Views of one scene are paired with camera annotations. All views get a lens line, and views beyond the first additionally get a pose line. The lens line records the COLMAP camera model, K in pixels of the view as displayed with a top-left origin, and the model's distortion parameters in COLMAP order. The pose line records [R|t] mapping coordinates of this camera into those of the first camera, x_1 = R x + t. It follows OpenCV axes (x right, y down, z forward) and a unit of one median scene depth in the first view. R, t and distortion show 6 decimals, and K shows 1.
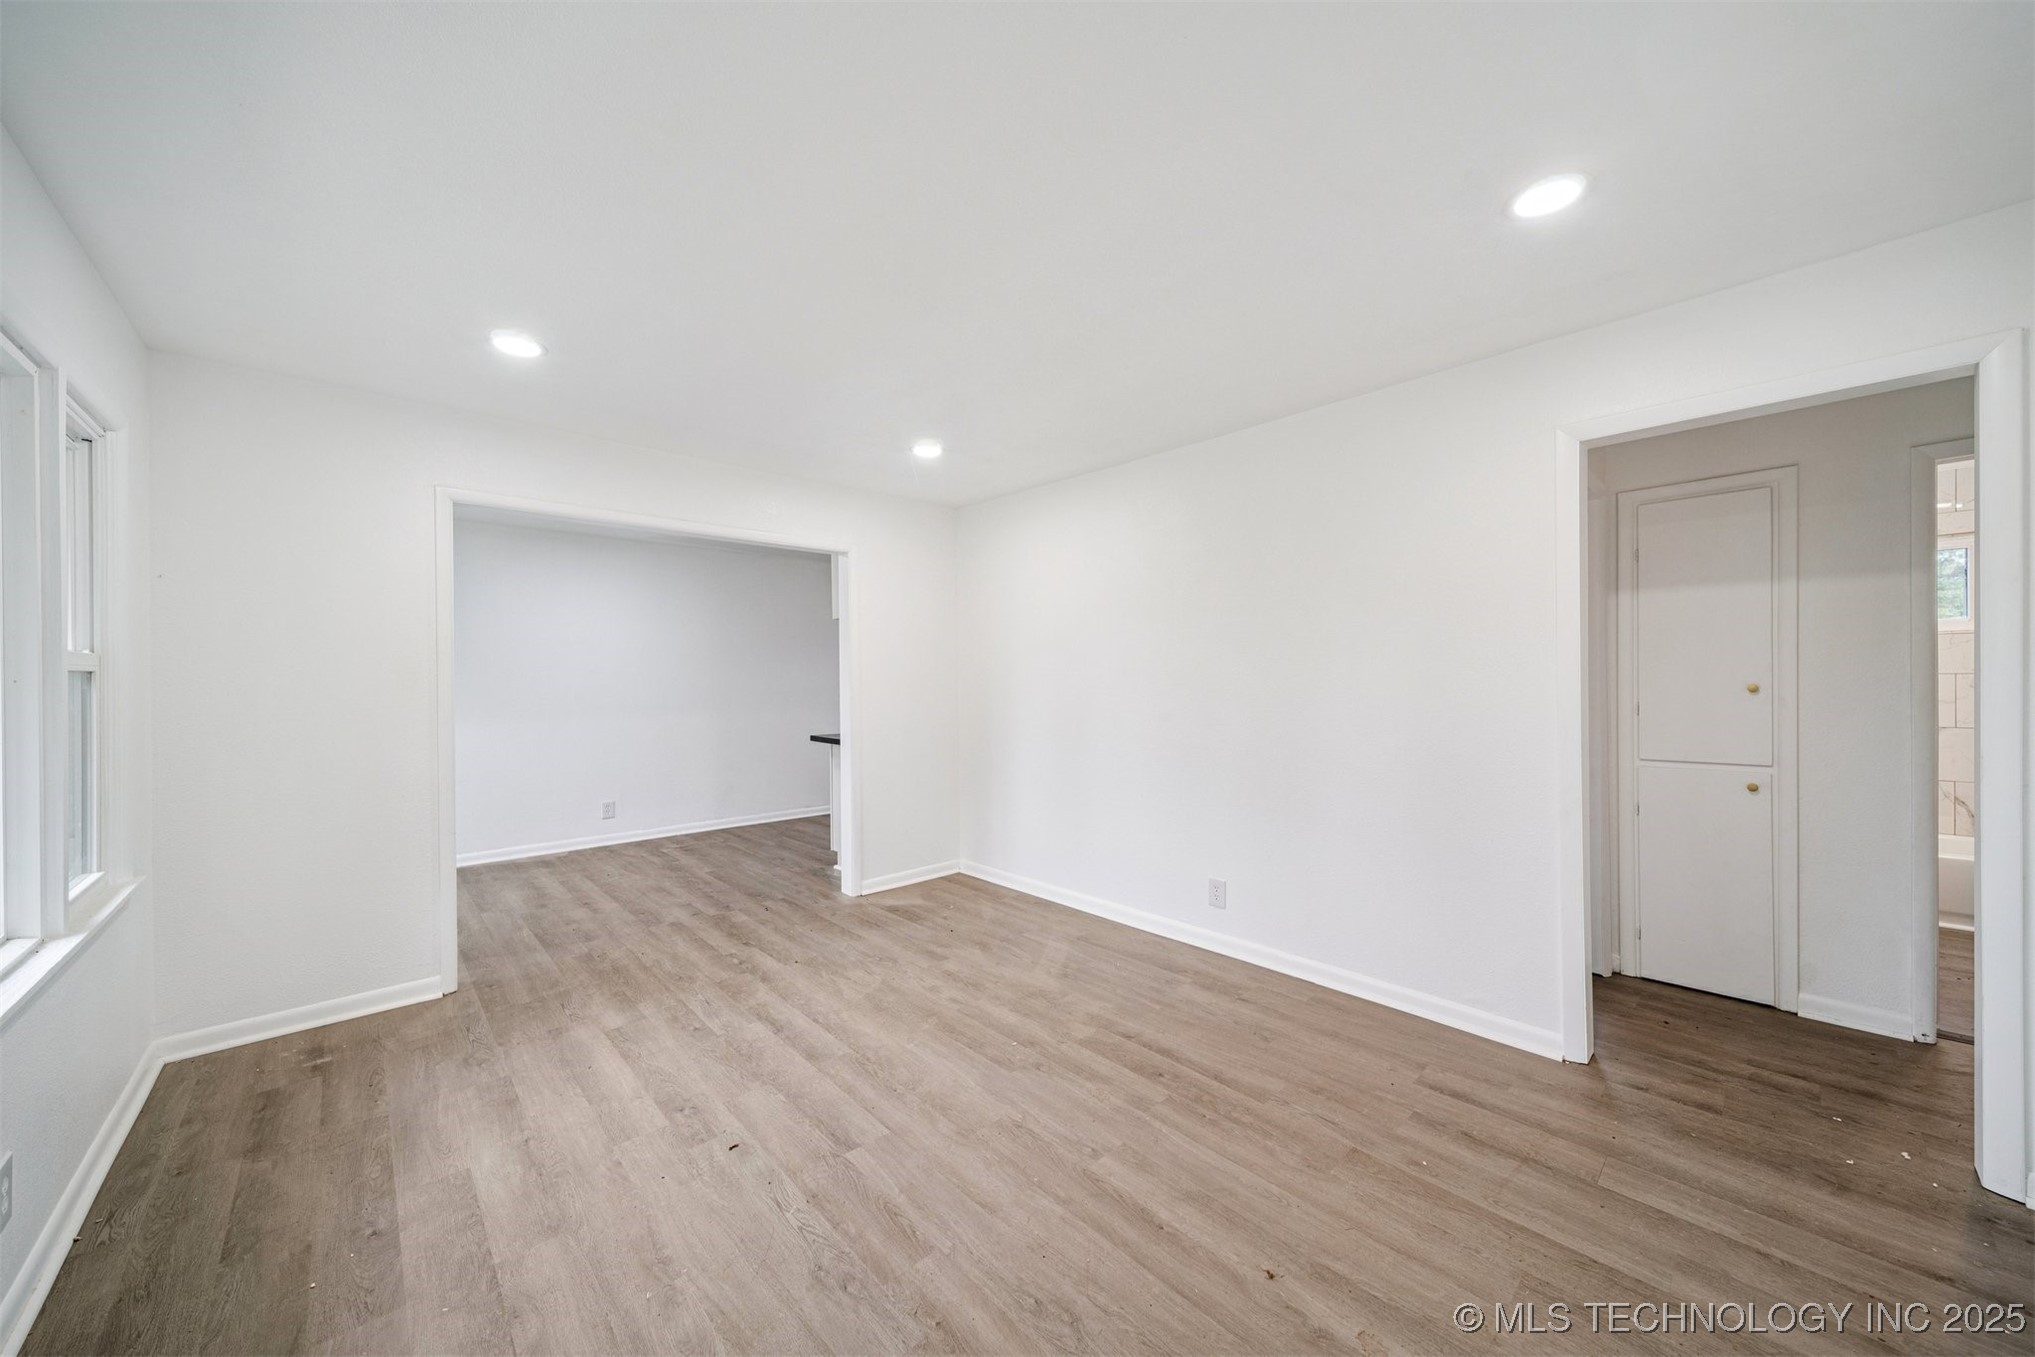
lens RADIAL K [[723.8, 0, 1024.5], [0, 723.8, 678.3], [0, 0, 1]] dist [0.001382, 0.000151]
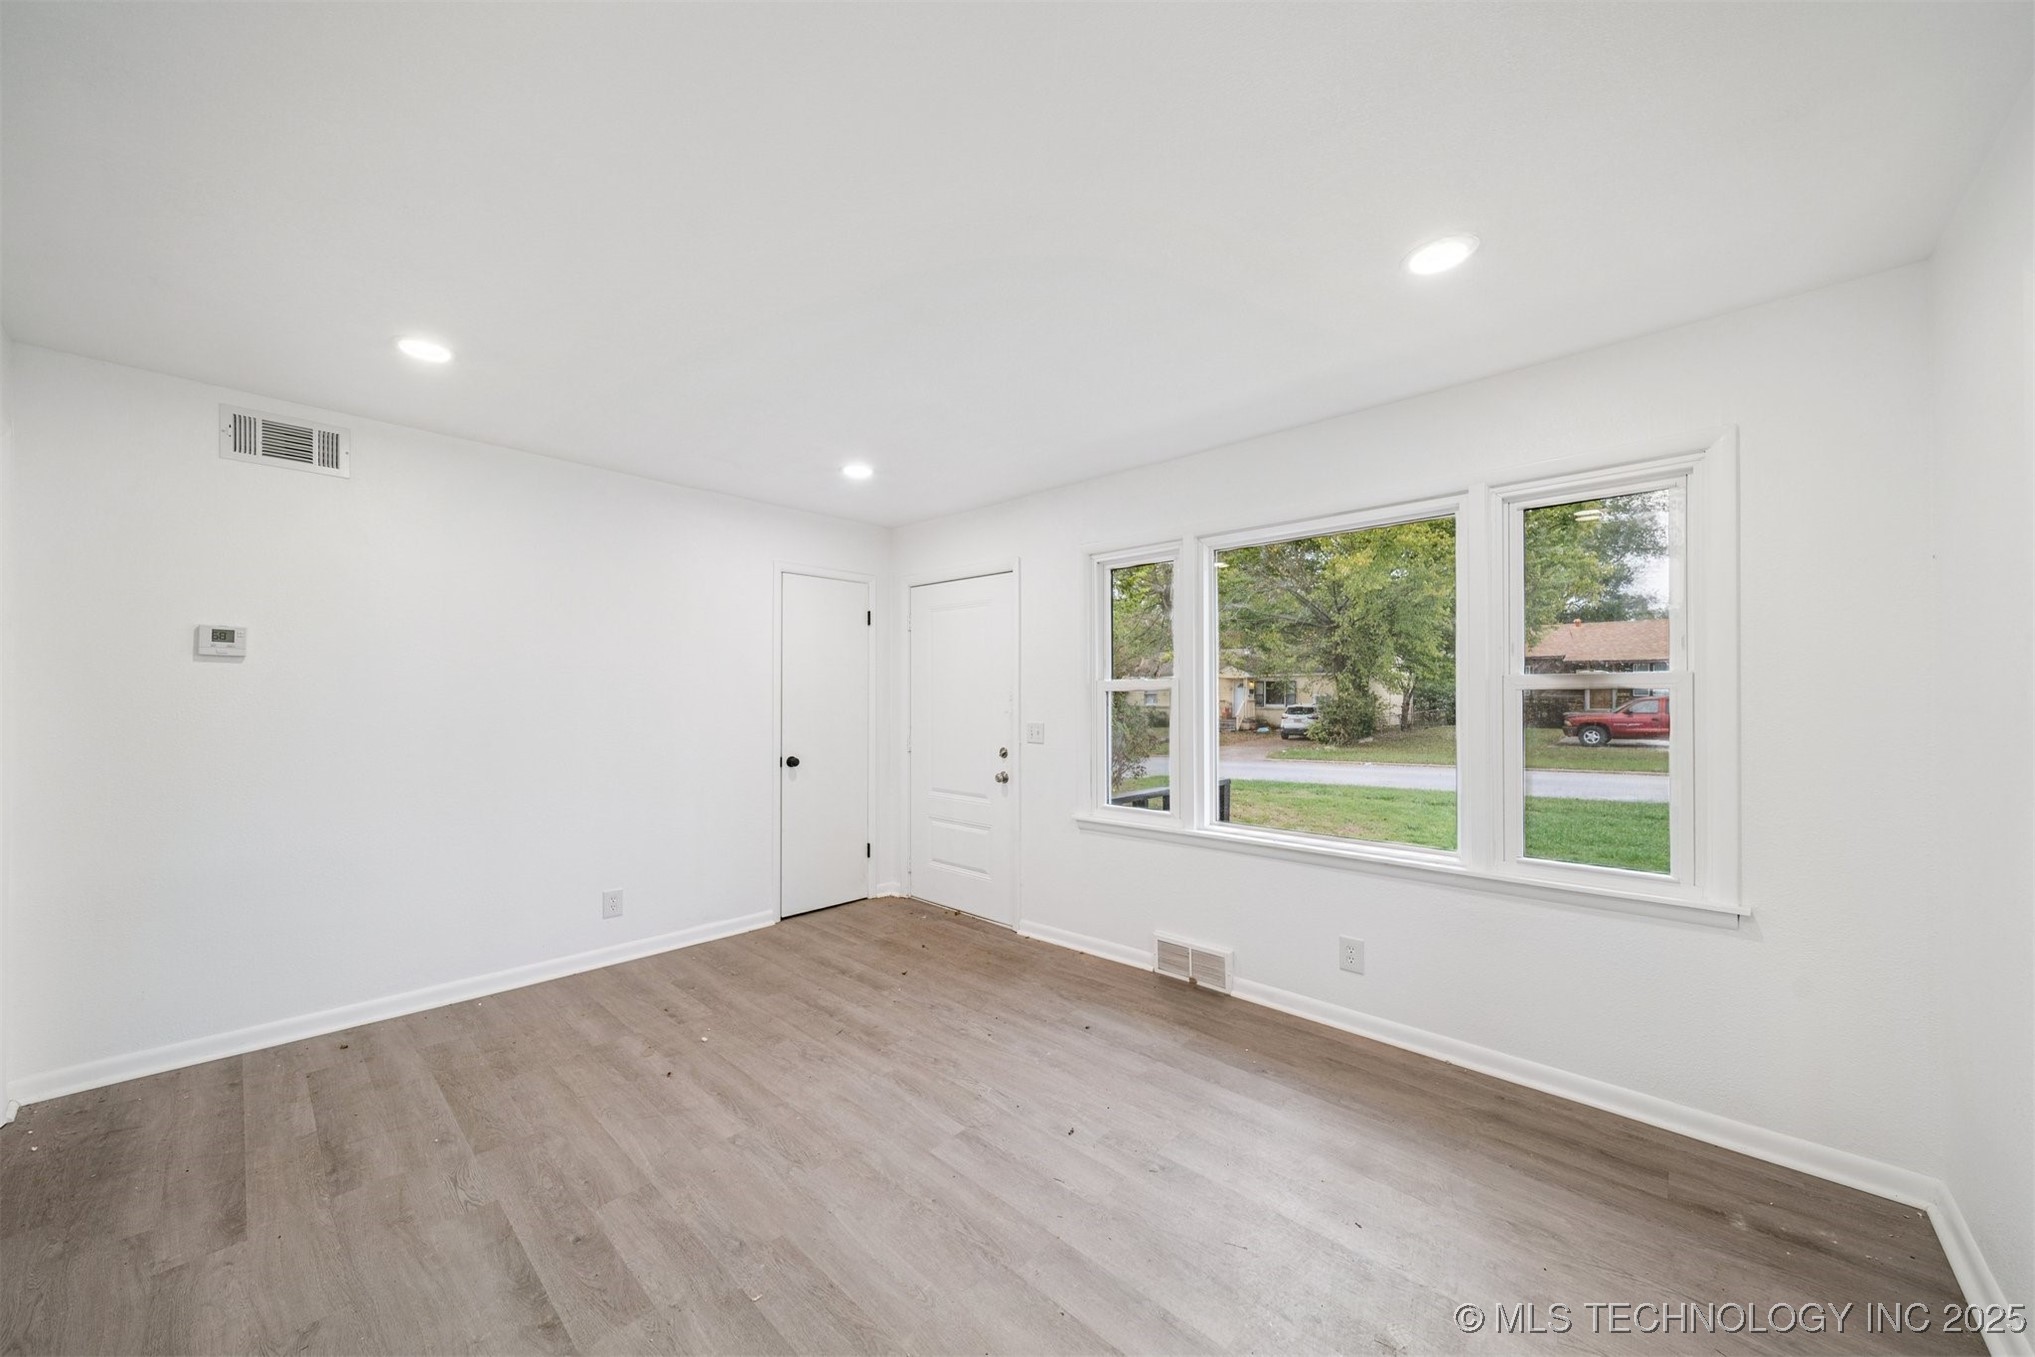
lens RADIAL K [[723.8, 0, 1022.6], [0, 723.8, 686.3], [0, 0, 1]] dist [0.001382, 0.000151]
pose [[-0.996599, 0.004832, -0.082267, -0.239490], [0.005233, 0.999975, -0.004658, -0.015574], [0.082243, -0.005073, -0.996599, 2.053999]]
